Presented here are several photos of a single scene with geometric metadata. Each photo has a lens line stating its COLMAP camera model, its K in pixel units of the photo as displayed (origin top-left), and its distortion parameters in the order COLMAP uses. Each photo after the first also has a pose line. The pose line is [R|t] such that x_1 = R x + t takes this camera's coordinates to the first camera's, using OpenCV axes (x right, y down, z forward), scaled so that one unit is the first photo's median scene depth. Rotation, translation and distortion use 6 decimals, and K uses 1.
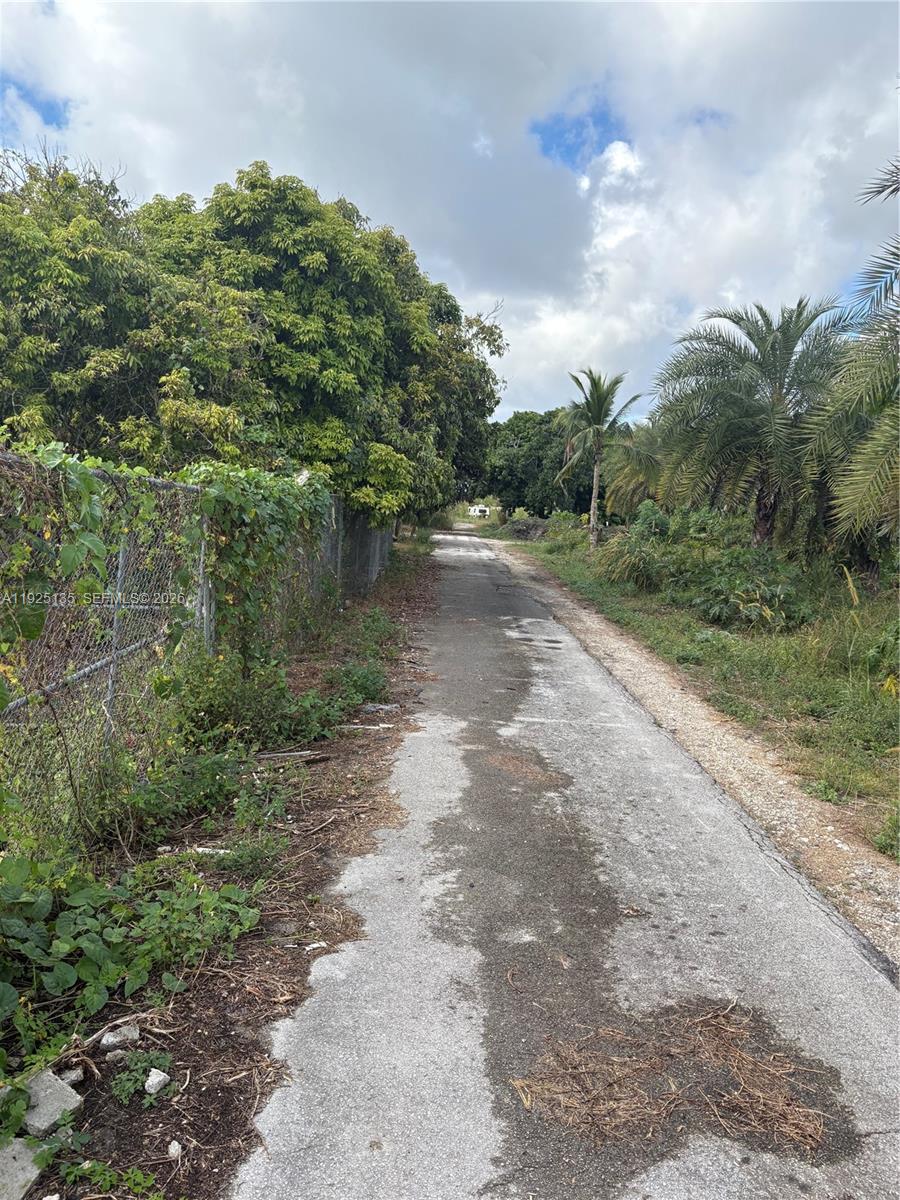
lens RADIAL K [[911.0, 0, 450.0], [0, 911.0, 600.0], [0, 0, 1]] dist [0.031279, -0.041331]
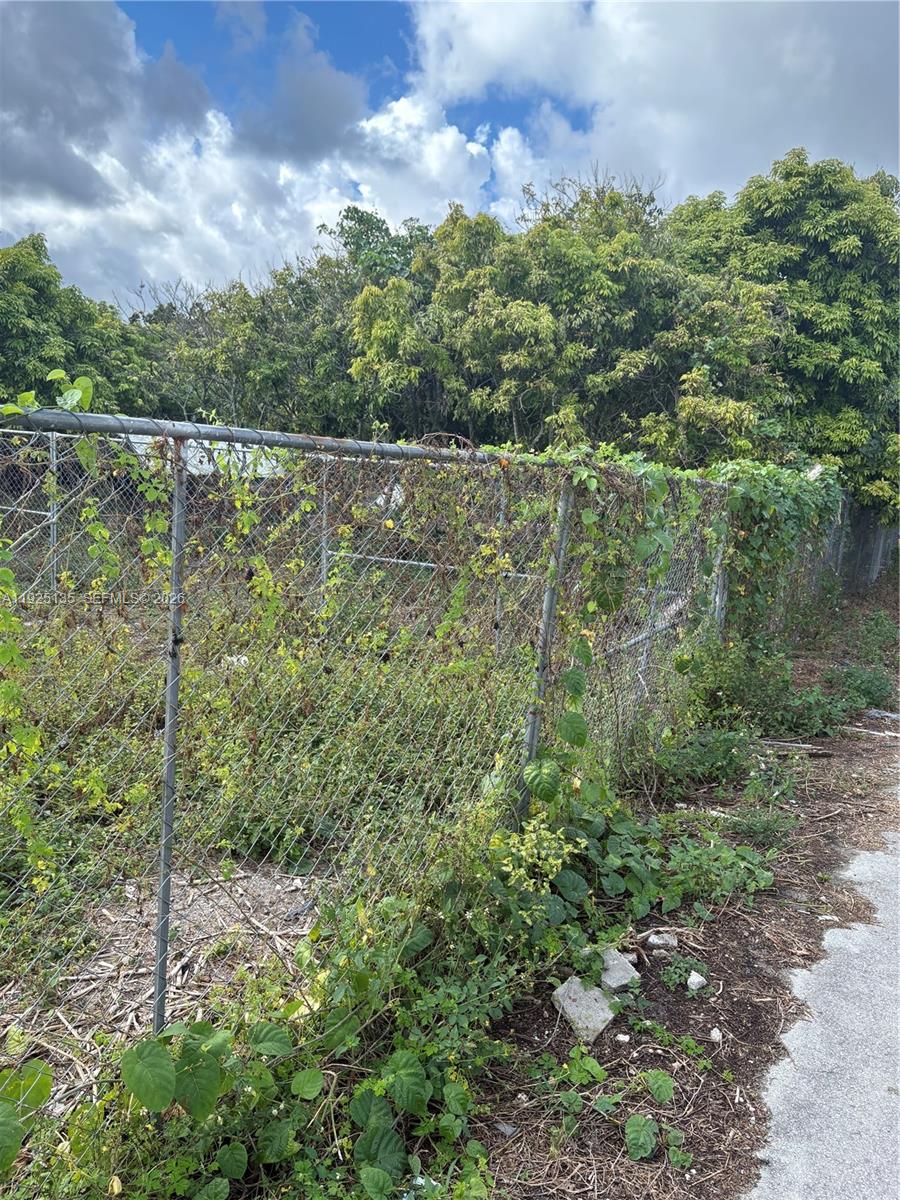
lens RADIAL K [[913.8, 0, 447.3], [0, 913.8, 595.9], [0, 0, 1]] dist [-0.002324, 0.054289]
pose [[0.868695, 0.086110, -0.487805, -0.013248], [-0.081125, 0.996210, 0.031388, -0.000099], [0.488659, 0.012306, 0.872388, -0.057012]]
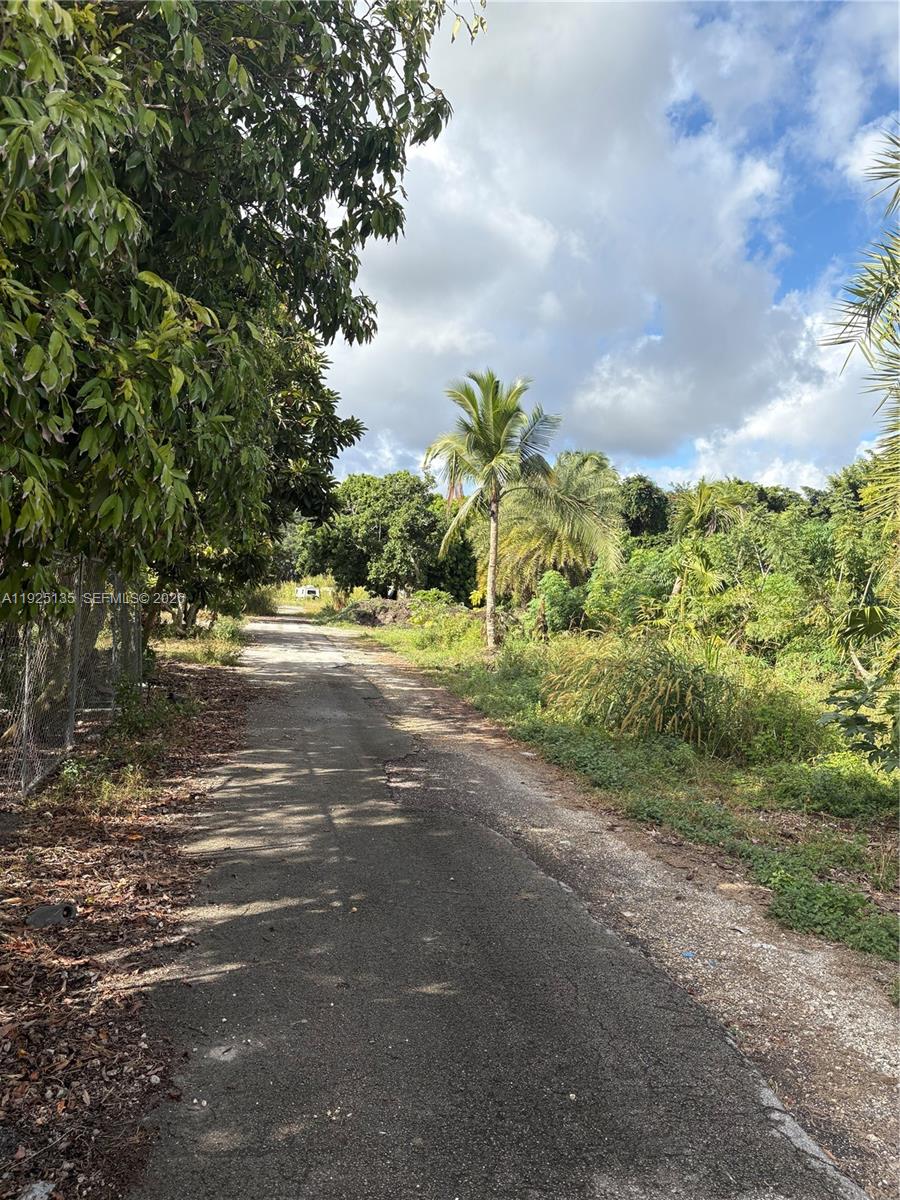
lens RADIAL K [[911.0, 0, 450.0], [0, 911.0, 600.0], [0, 0, 1]] dist [0.031279, -0.041331]
pose [[0.982193, -0.010908, 0.187559, 0.004762], [0.027496, 0.995910, -0.086070, -0.045785], [-0.185853, 0.089695, 0.978475, 0.512985]]
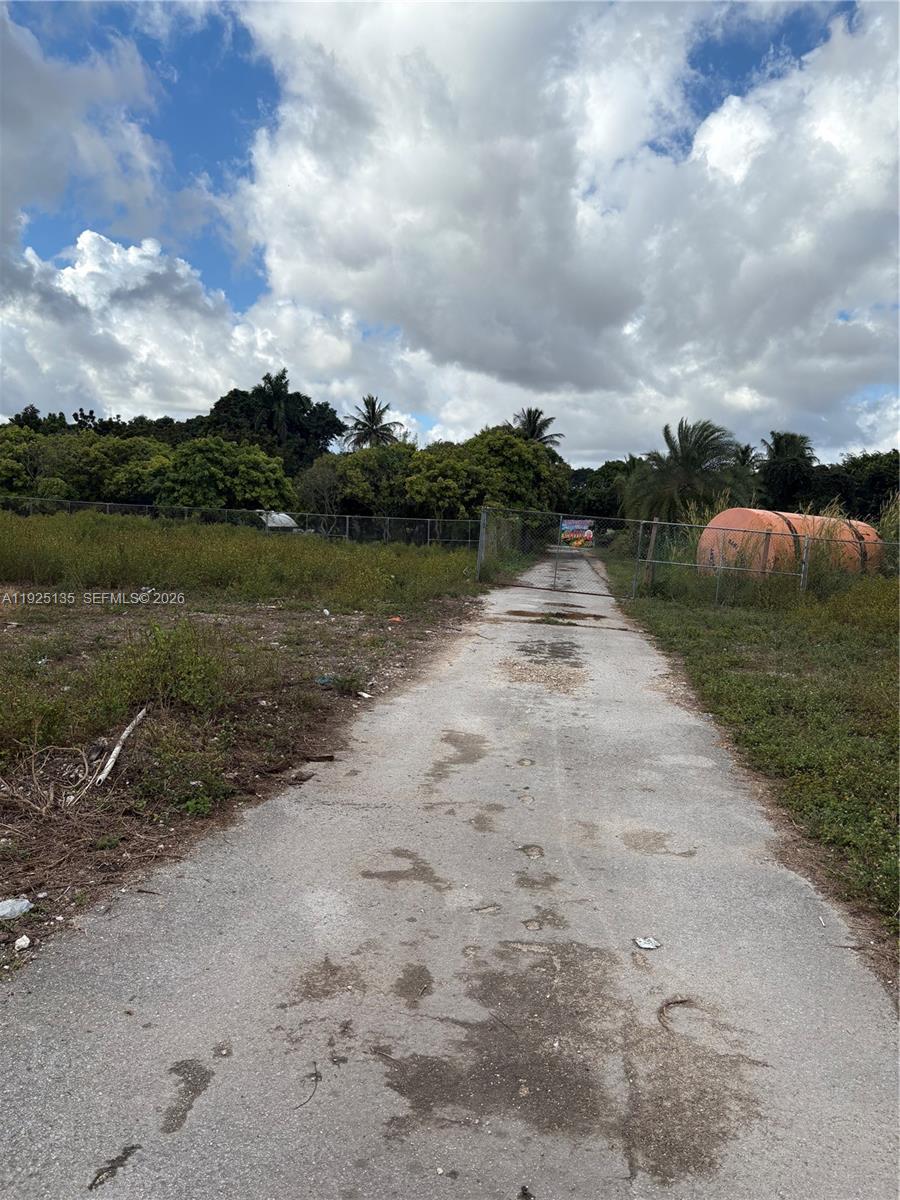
lens RADIAL K [[894.7, 0, 448.6], [0, 894.7, 624.1], [0, 0, 1]] dist [0.035828, -0.047306]
pose [[0.991603, 0.000070, -0.129323, 0.068951], [0.000020, 1.000000, 0.000700, 0.376689], [0.129323, -0.000697, 0.991602, -3.374048]]
